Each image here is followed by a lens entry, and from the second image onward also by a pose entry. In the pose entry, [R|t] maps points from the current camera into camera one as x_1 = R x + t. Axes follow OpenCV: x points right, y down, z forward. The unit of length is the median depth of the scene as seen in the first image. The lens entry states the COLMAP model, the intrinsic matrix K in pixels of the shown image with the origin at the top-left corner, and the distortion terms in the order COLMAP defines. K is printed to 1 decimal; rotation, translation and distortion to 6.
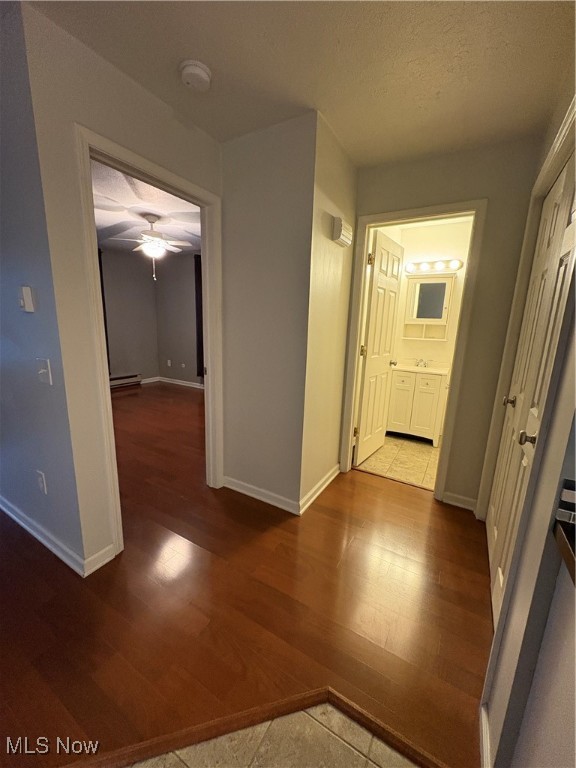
lens RADIAL K [[306.7, 0, 288.0], [0, 306.7, 384.0], [0, 0, 1]] dist [0.000774, 0.000079]
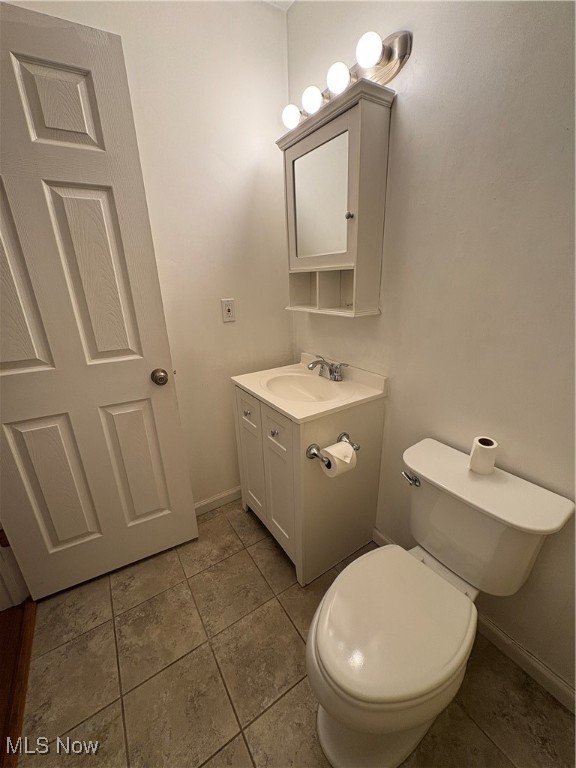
lens RADIAL K [[306.7, 0, 288.0], [0, 306.7, 384.0], [0, 0, 1]] dist [0.000774, 0.000079]
pose [[0.895547, 0.087608, -0.436257, 0.677547], [-0.031937, 0.990553, 0.133362, -0.121552], [0.443819, -0.105499, 0.889885, 0.721181]]
